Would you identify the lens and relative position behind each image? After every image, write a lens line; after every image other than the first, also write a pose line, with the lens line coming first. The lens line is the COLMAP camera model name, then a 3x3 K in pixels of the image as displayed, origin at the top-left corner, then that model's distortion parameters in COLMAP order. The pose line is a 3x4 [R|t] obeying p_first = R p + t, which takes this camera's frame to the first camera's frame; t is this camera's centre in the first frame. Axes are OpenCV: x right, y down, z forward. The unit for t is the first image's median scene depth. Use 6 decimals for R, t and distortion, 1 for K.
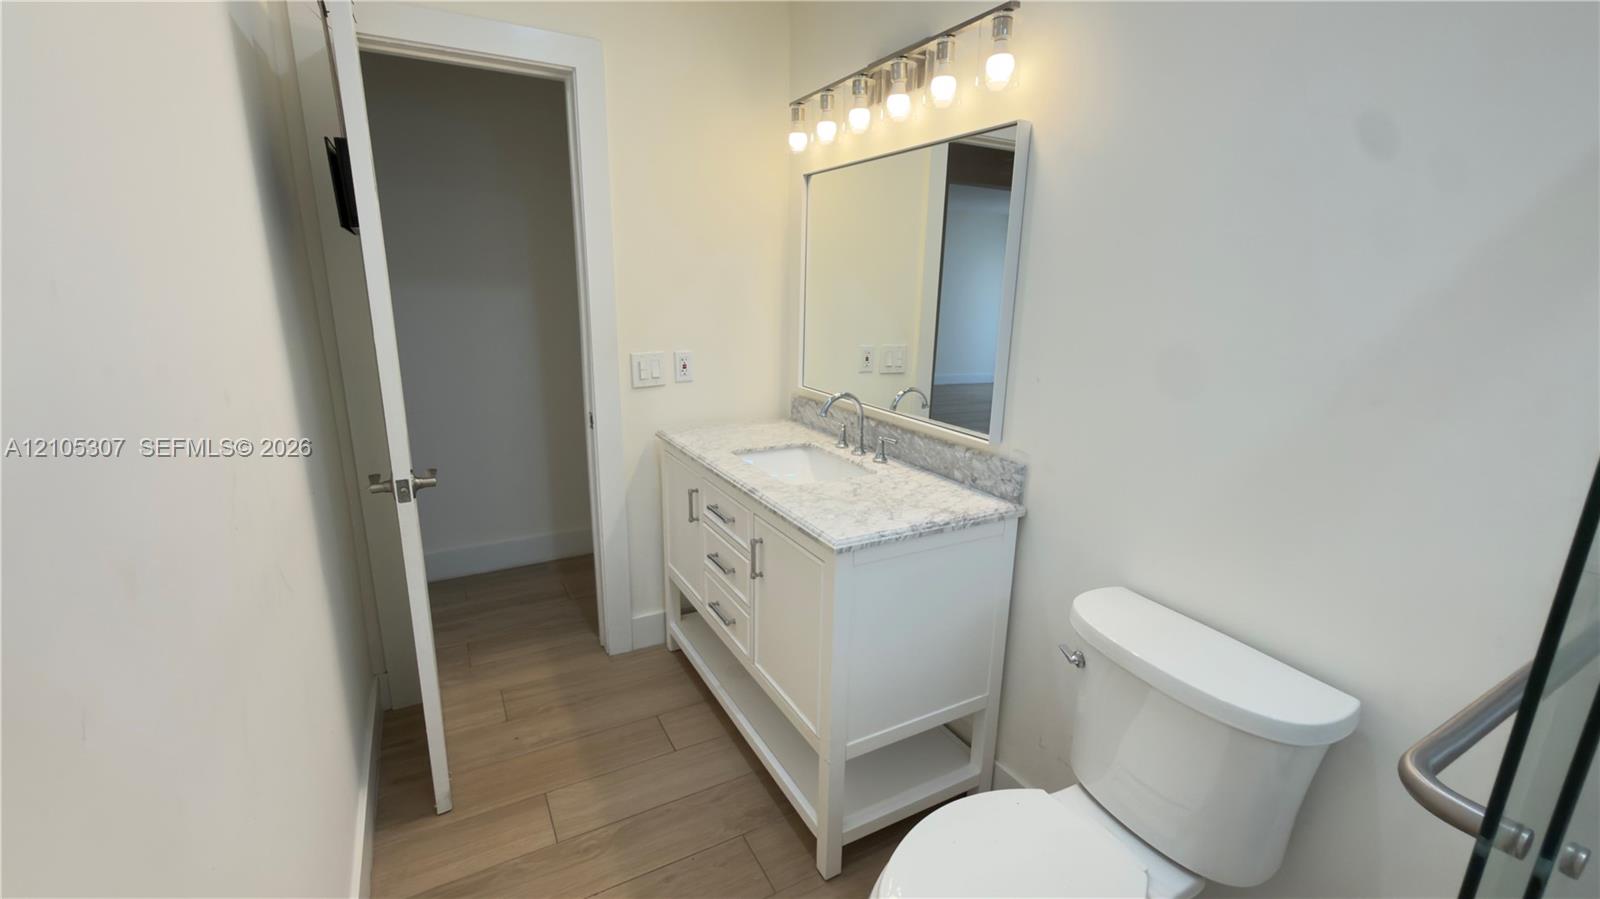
lens RADIAL K [[666.8, 0, 801.3], [0, 666.8, 450.7], [0, 0, 1]] dist [0.001034, 0.000043]
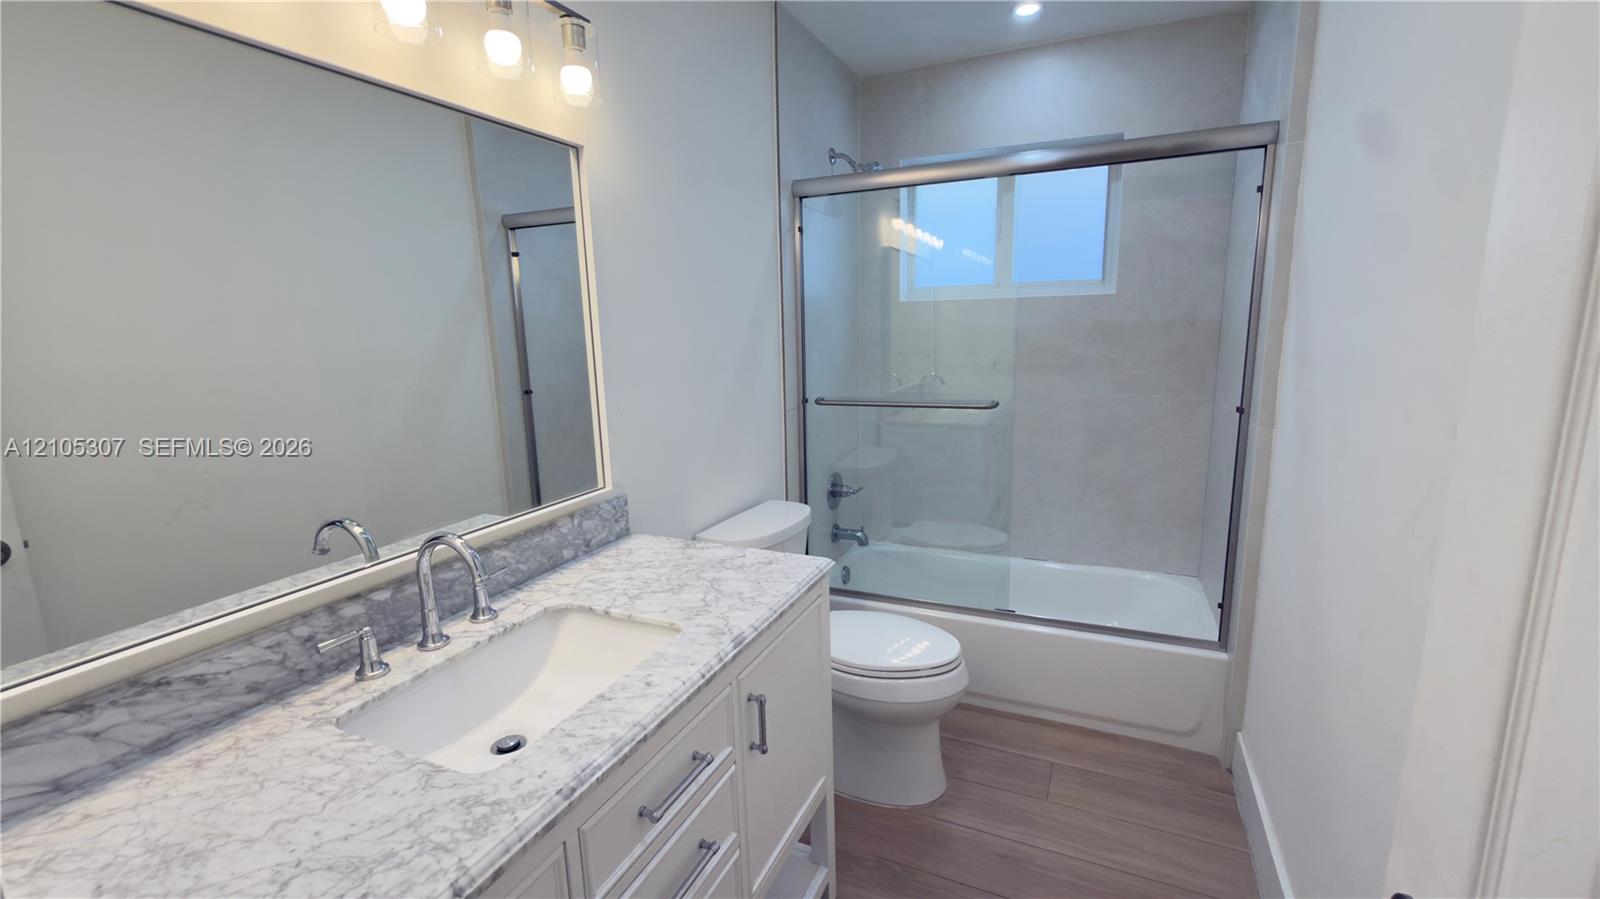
lens RADIAL K [[666.8, 0, 804.4], [0, 666.8, 449.3], [0, 0, 1]] dist [0.001034, 0.000043]
pose [[-0.597501, -0.154014, 0.786938, -0.561874], [0.208357, 0.917853, 0.337836, -0.298245], [-0.774325, 0.365822, -0.516328, 1.176600]]
